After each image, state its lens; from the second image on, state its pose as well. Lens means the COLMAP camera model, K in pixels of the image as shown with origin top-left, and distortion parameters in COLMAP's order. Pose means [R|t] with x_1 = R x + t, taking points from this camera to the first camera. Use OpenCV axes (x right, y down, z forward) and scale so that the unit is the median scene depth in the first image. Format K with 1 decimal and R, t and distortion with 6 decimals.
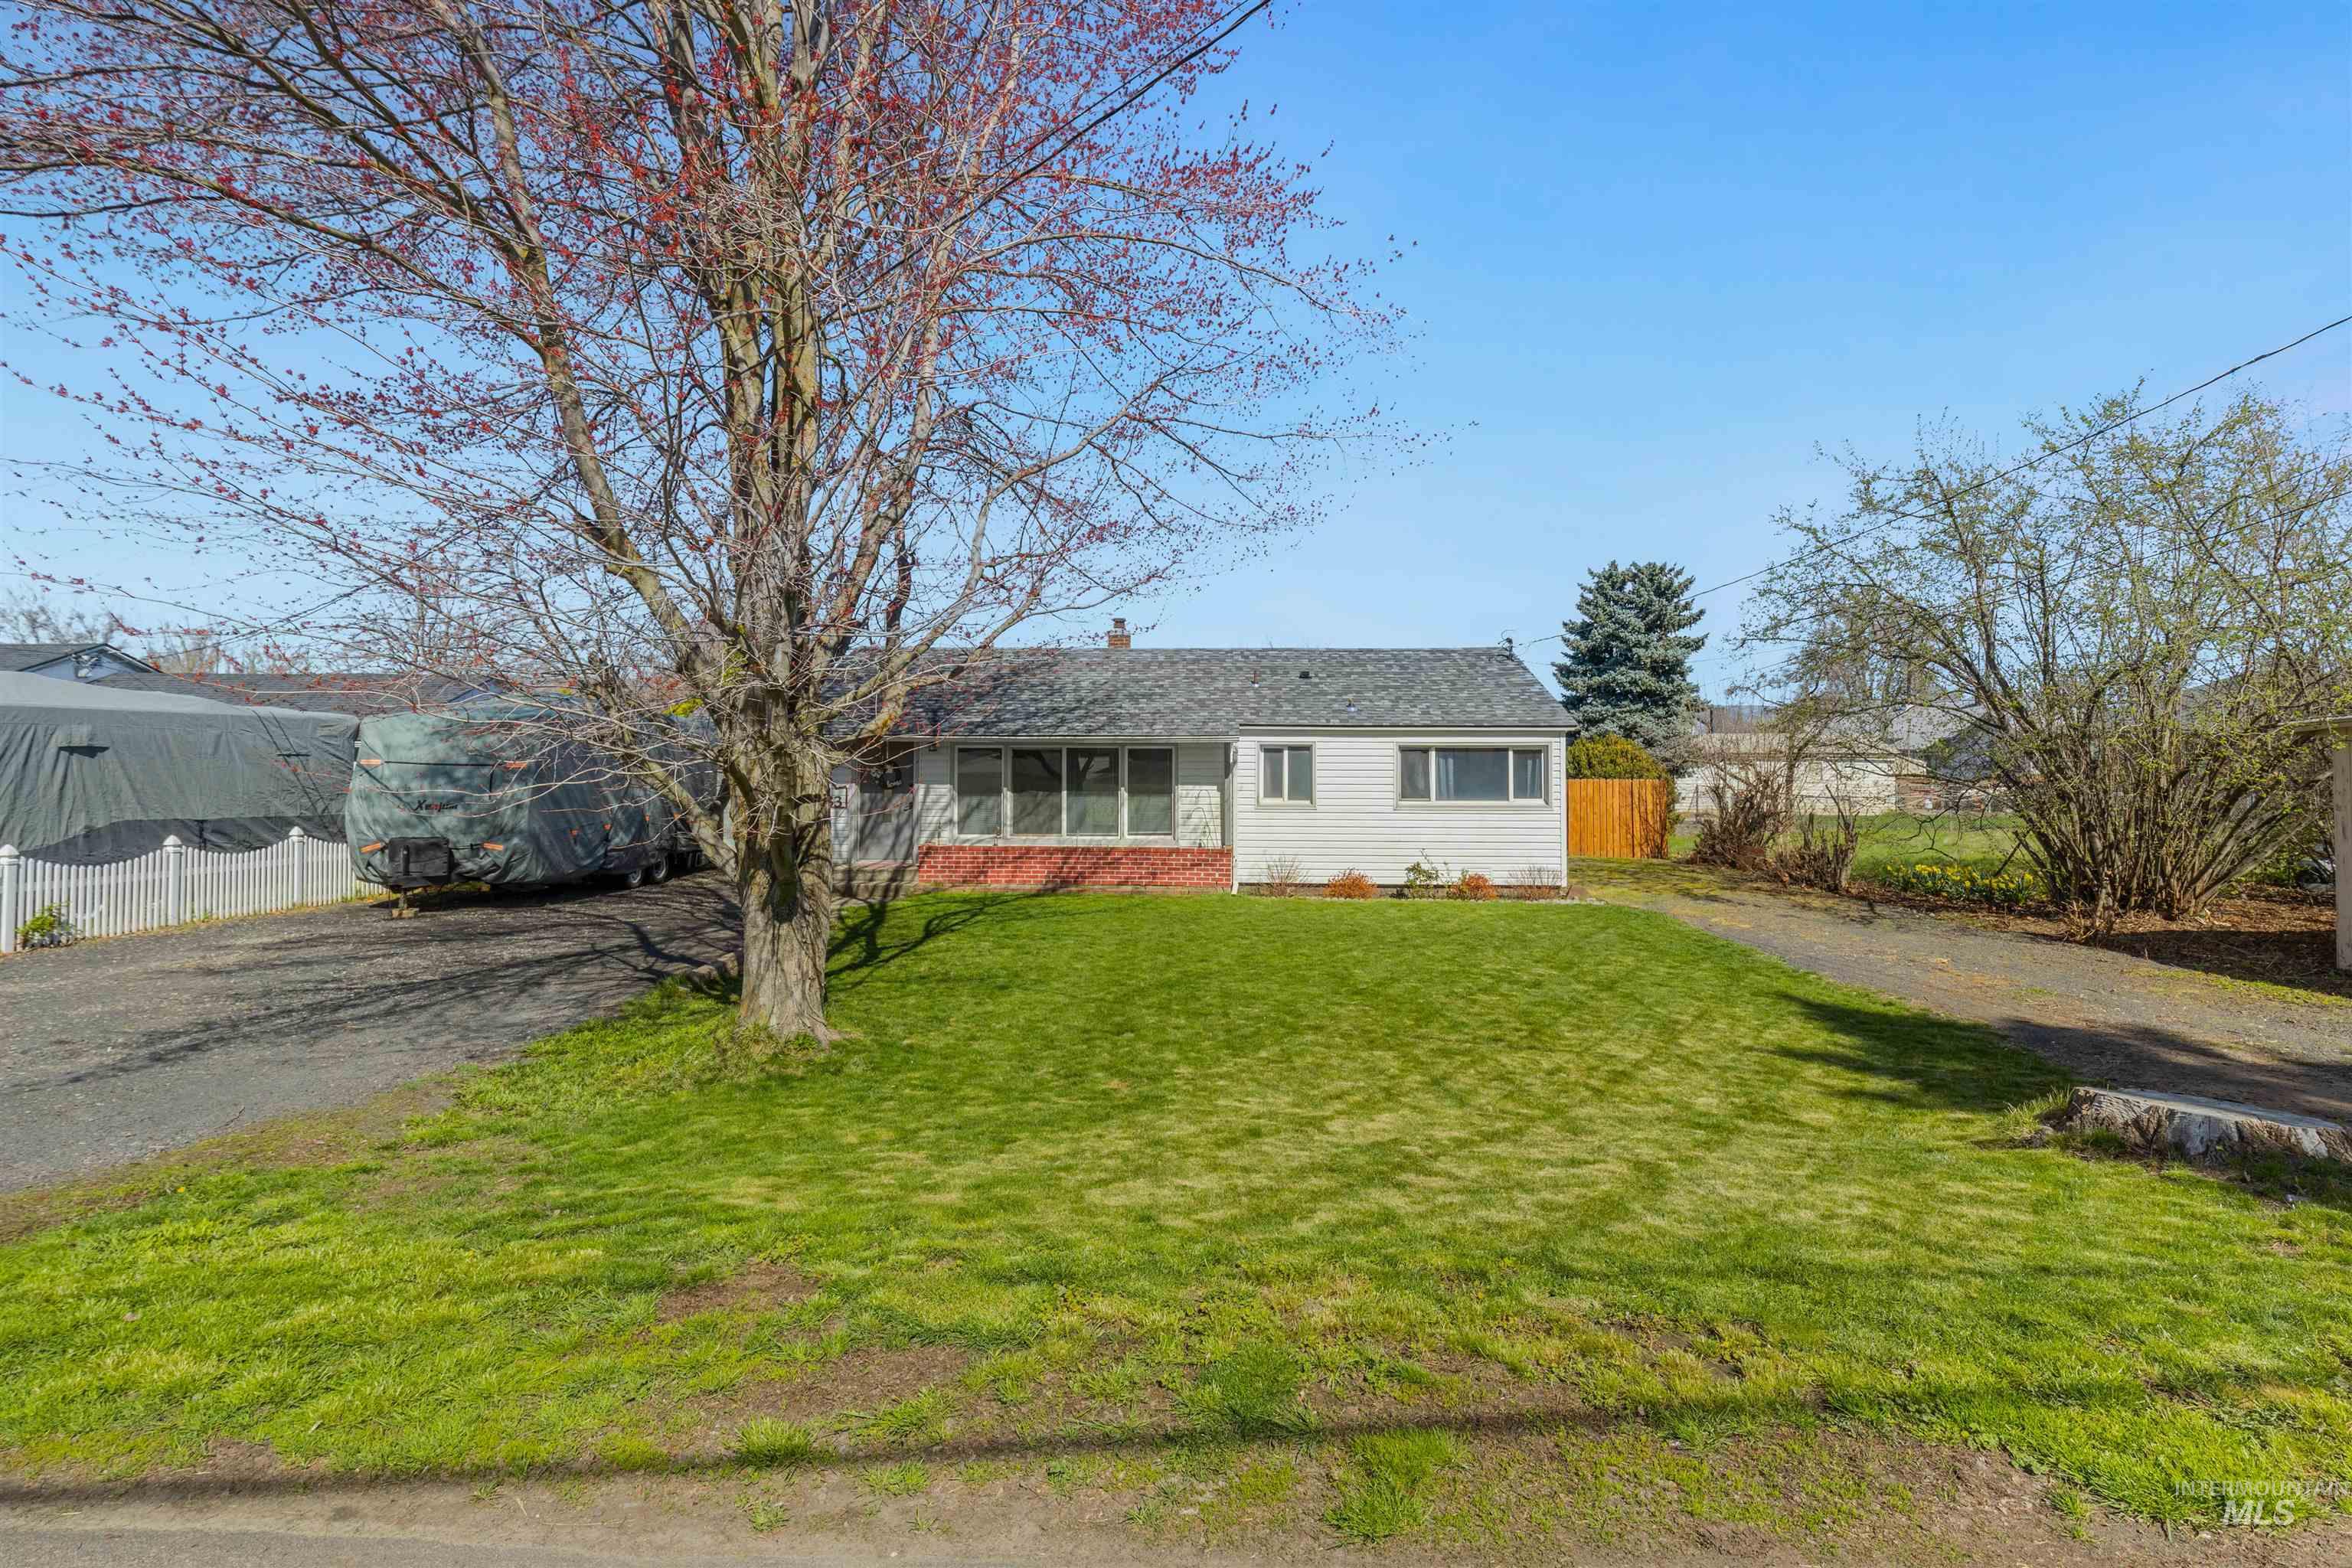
lens RADIAL K [[1070.3, 0, 1174.3], [0, 1070.3, 747.0], [0, 0, 1]] dist [-0.000689, -0.000716]
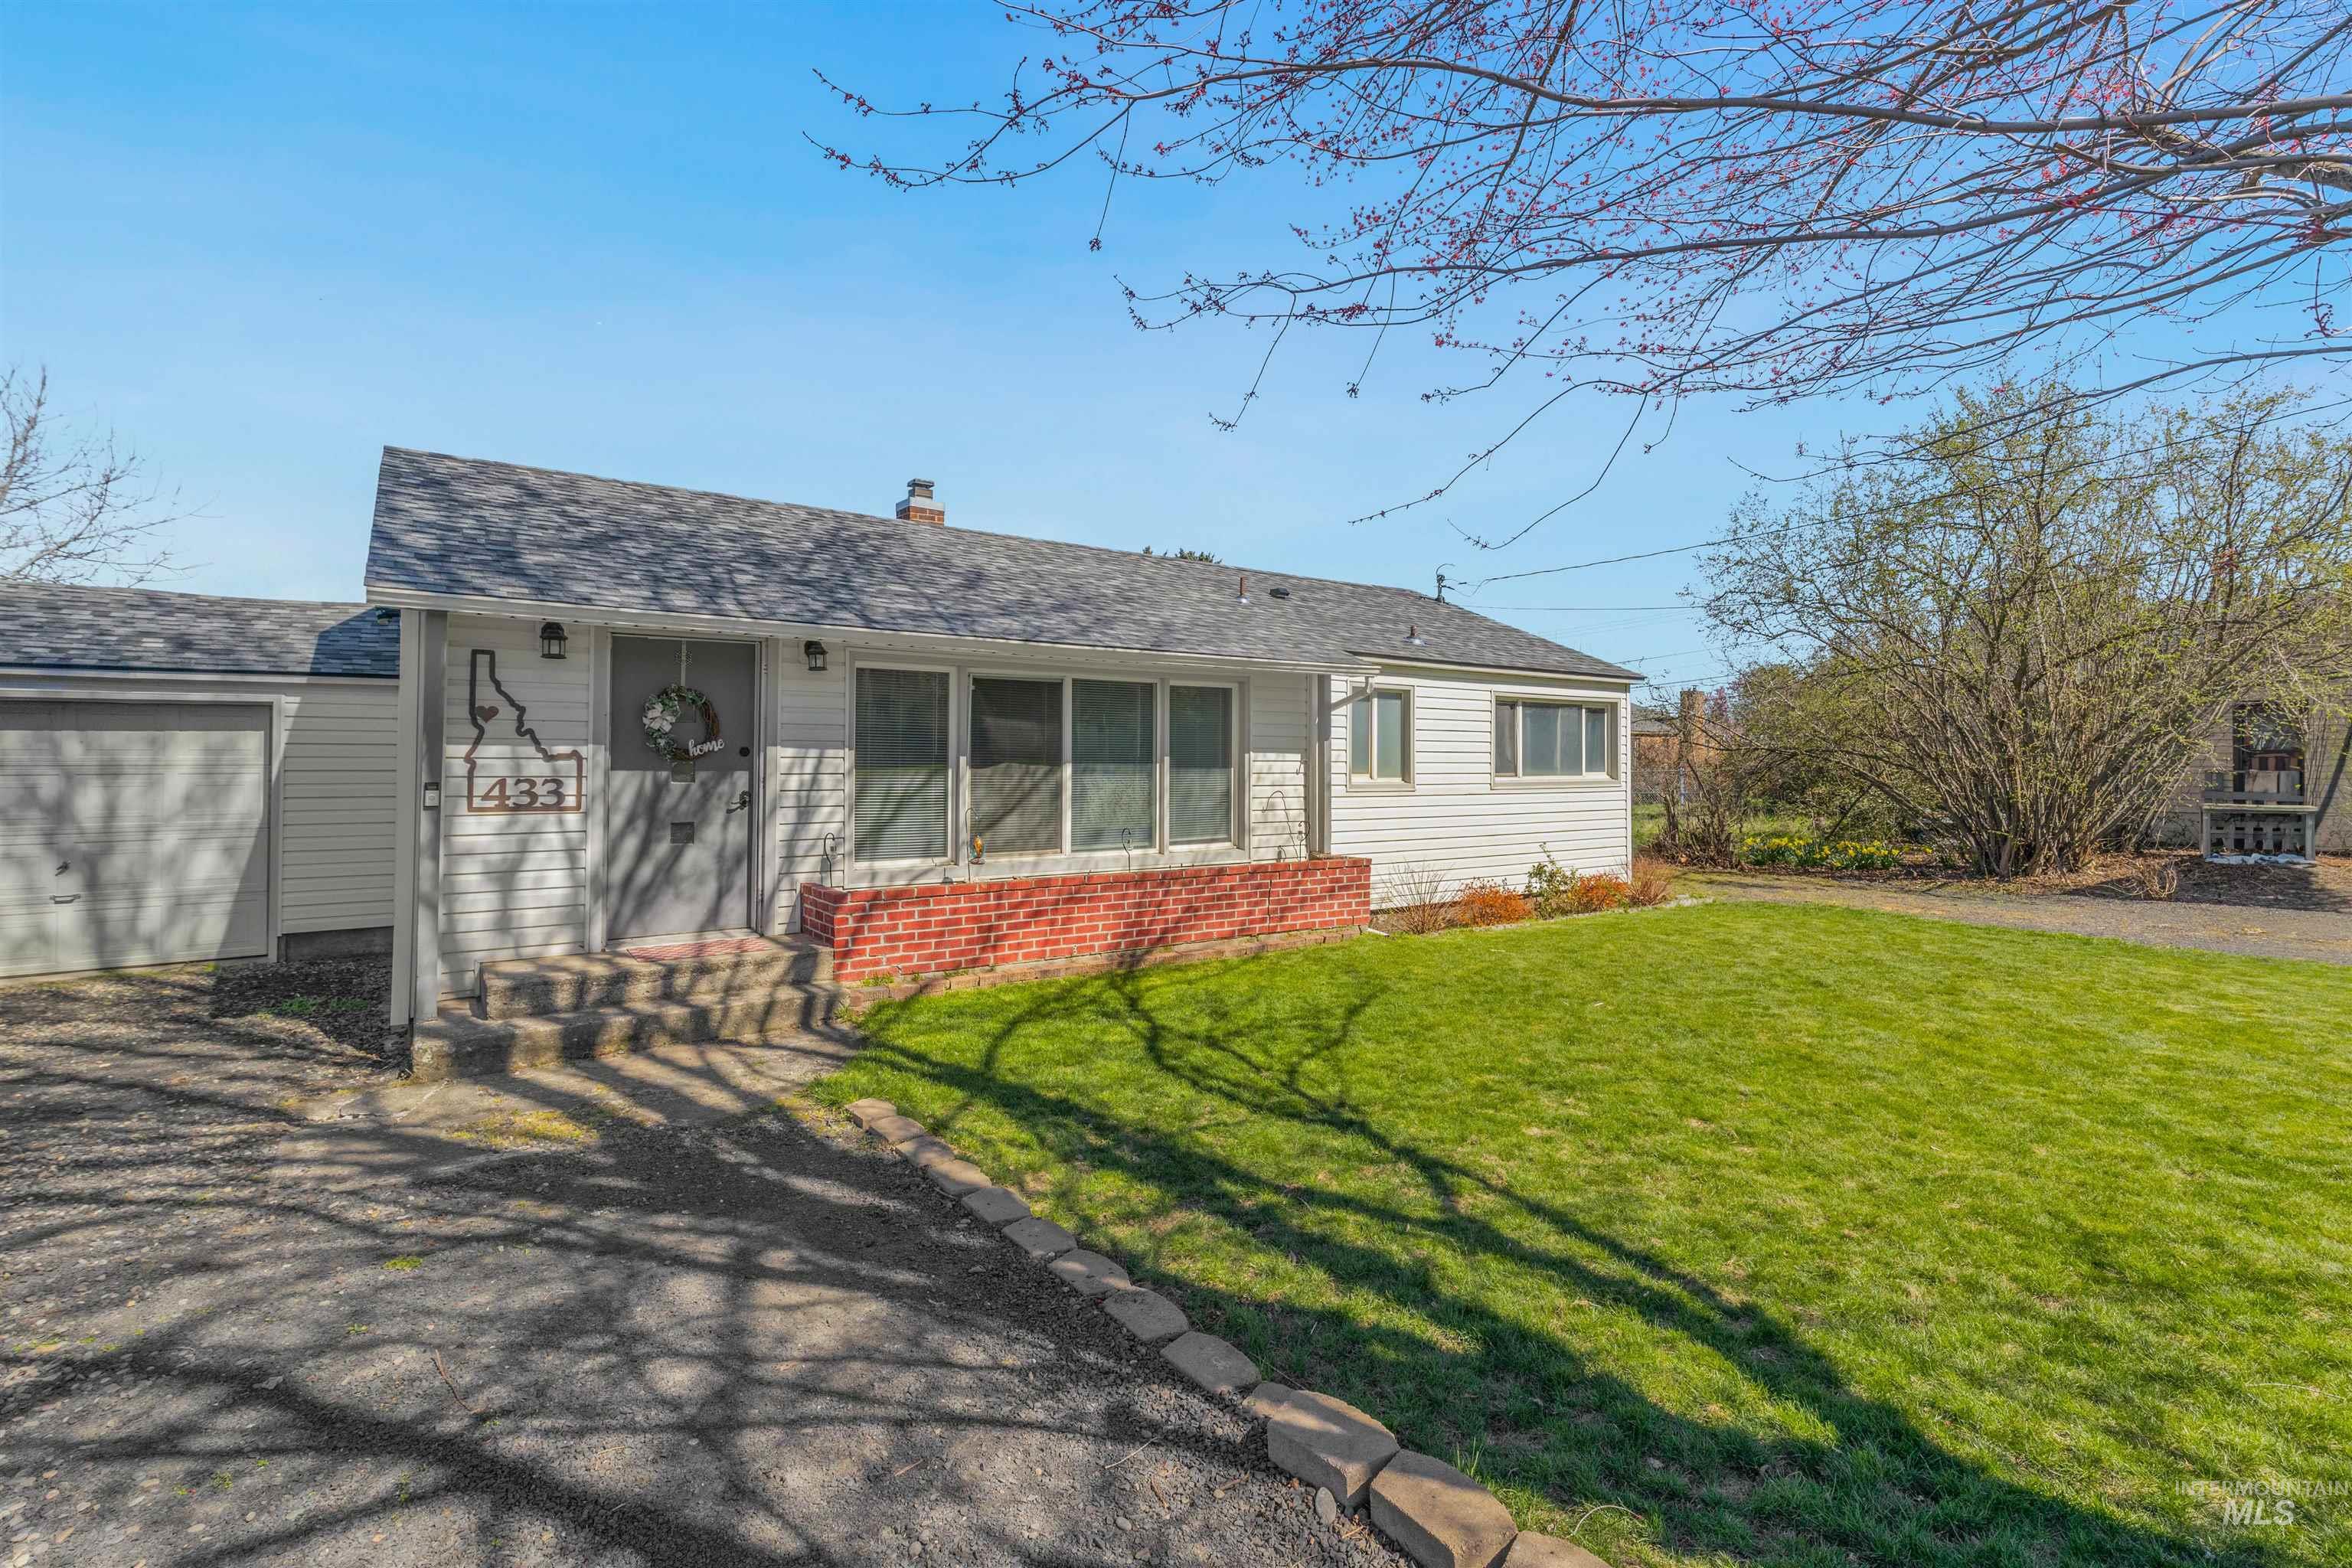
lens RADIAL K [[1070.3, 0, 1174.3], [0, 1070.3, 747.0], [0, 0, 1]] dist [-0.000689, -0.000716]
pose [[0.801682, 0.003415, 0.597741, -0.367214], [0.000111, 0.999983, -0.005862, 0.036334], [-0.597751, 0.004765, 0.801668, 0.569754]]
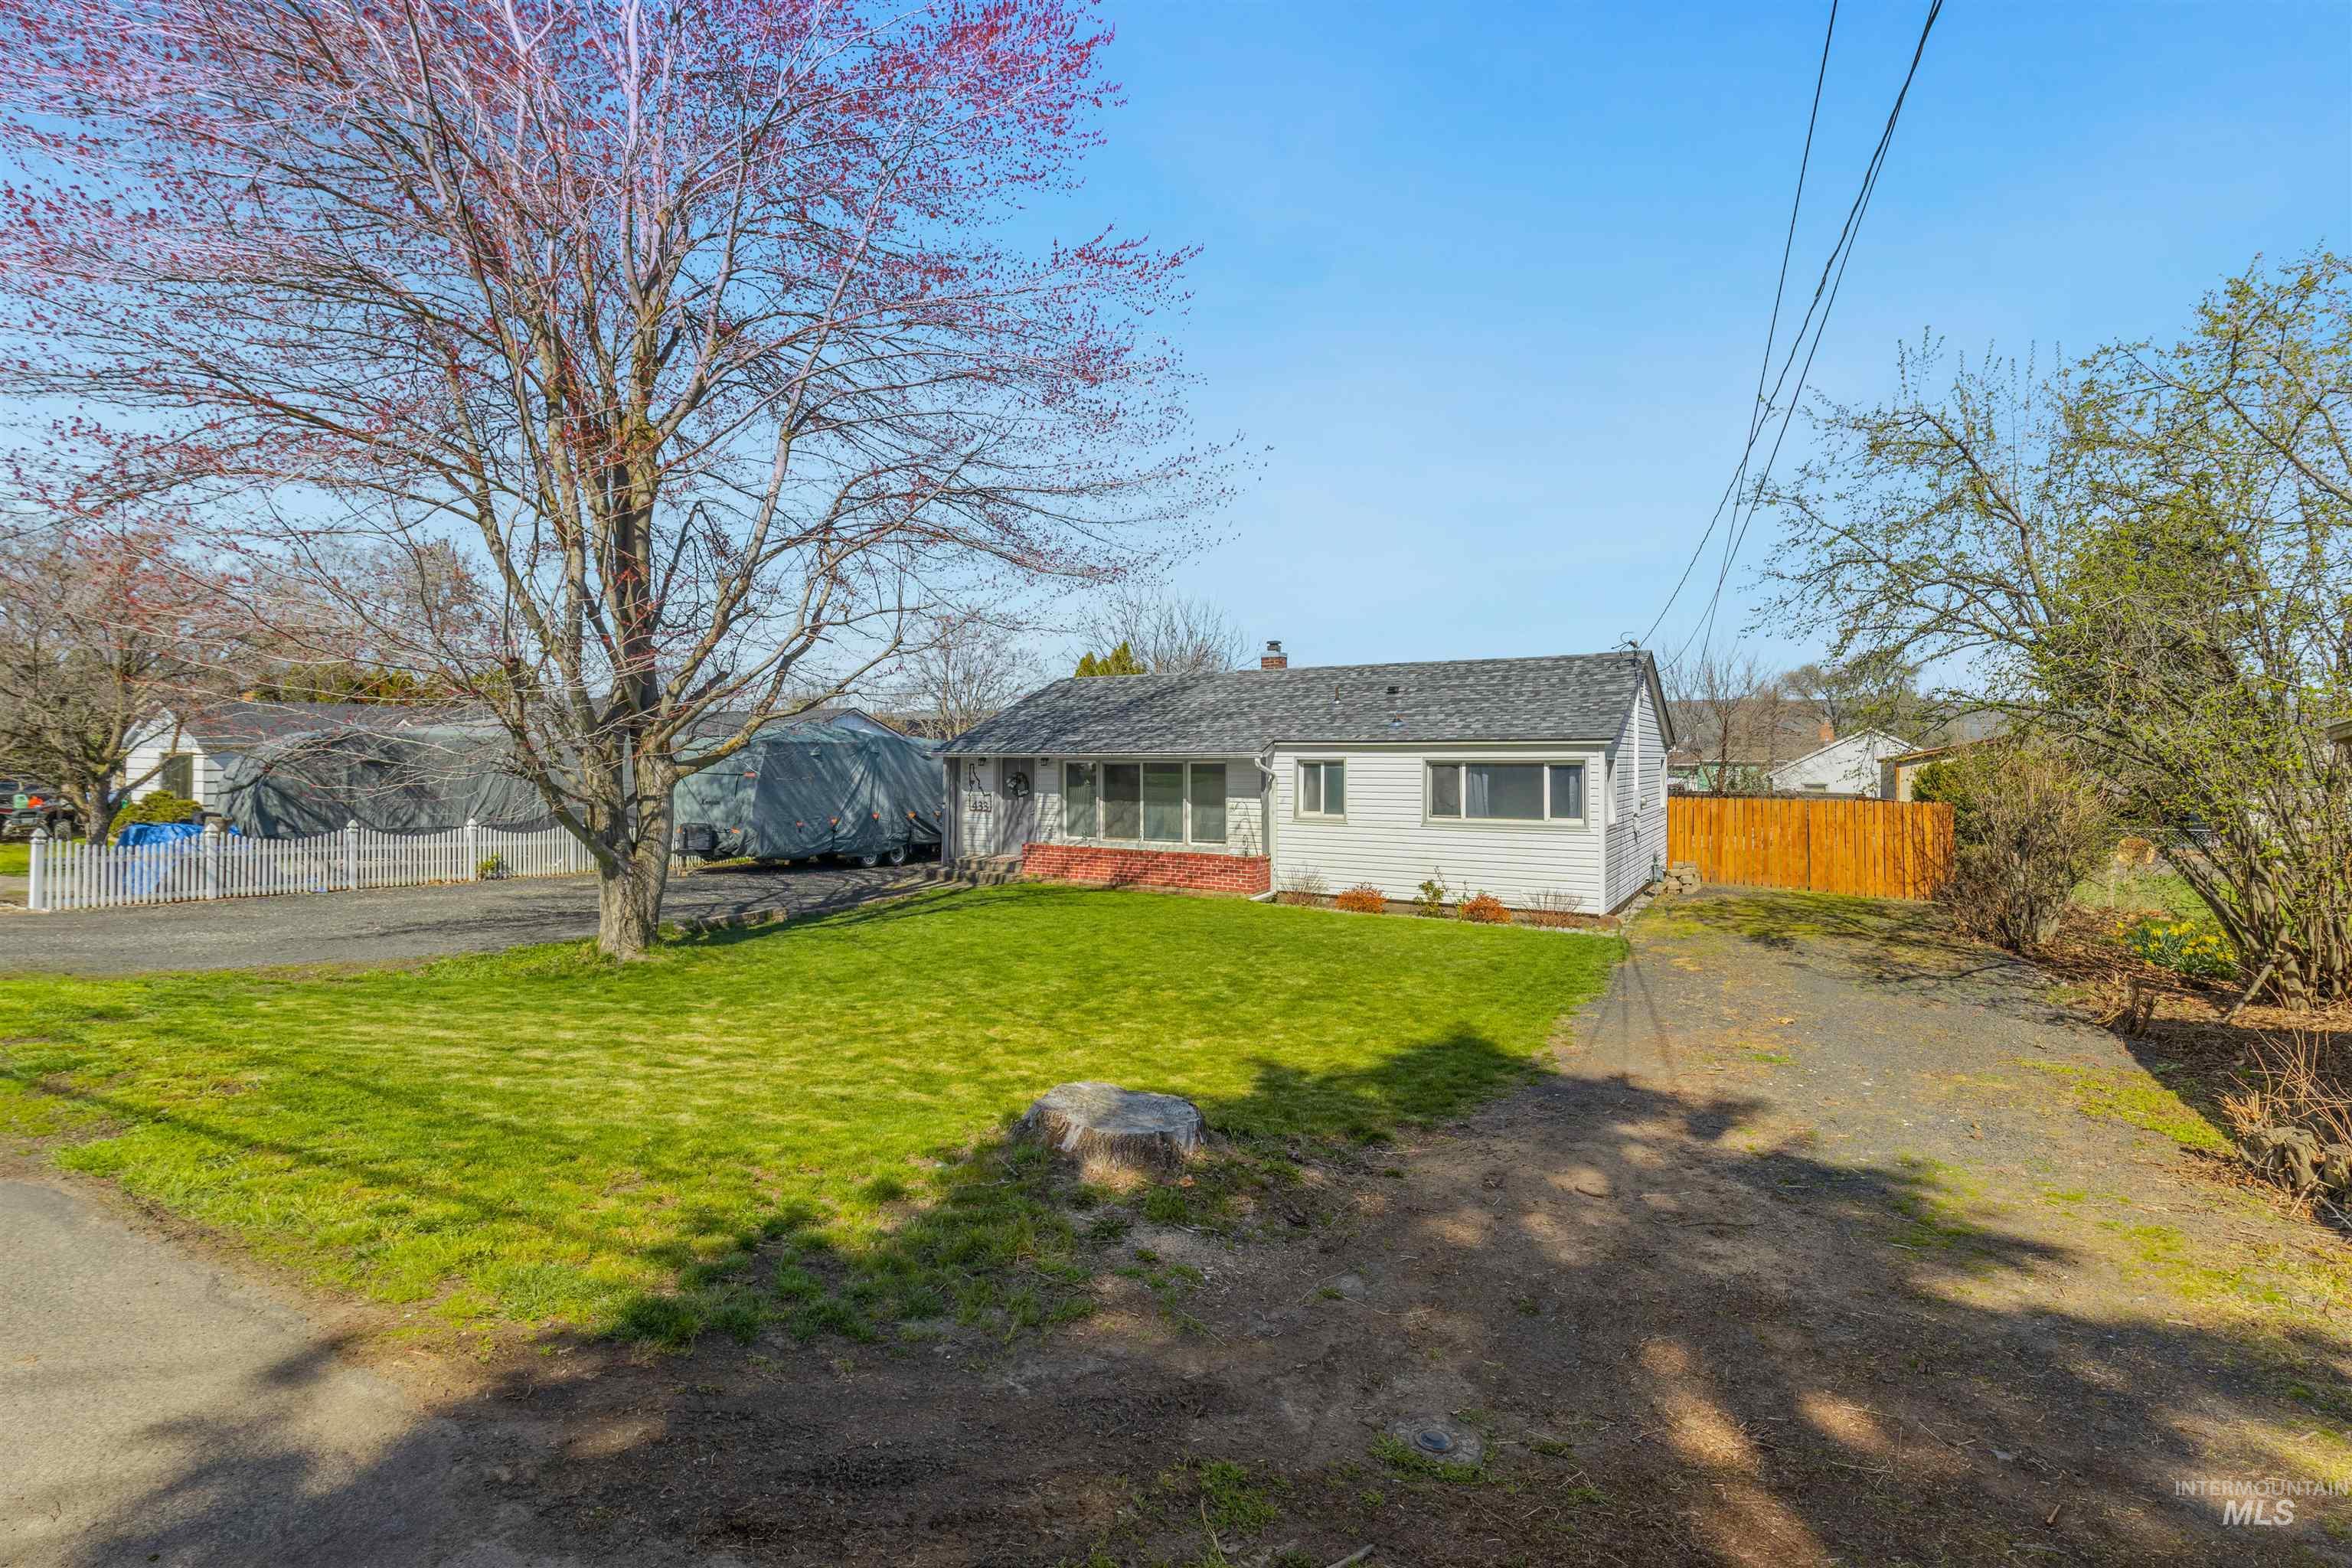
lens RADIAL K [[1070.3, 0, 1174.3], [0, 1070.3, 747.0], [0, 0, 1]] dist [-0.000689, -0.000716]
pose [[0.868451, -0.007602, -0.495717, 0.495071], [0.001423, 0.999917, -0.012842, -0.001644], [0.495773, 0.010447, 0.868389, 0.029649]]
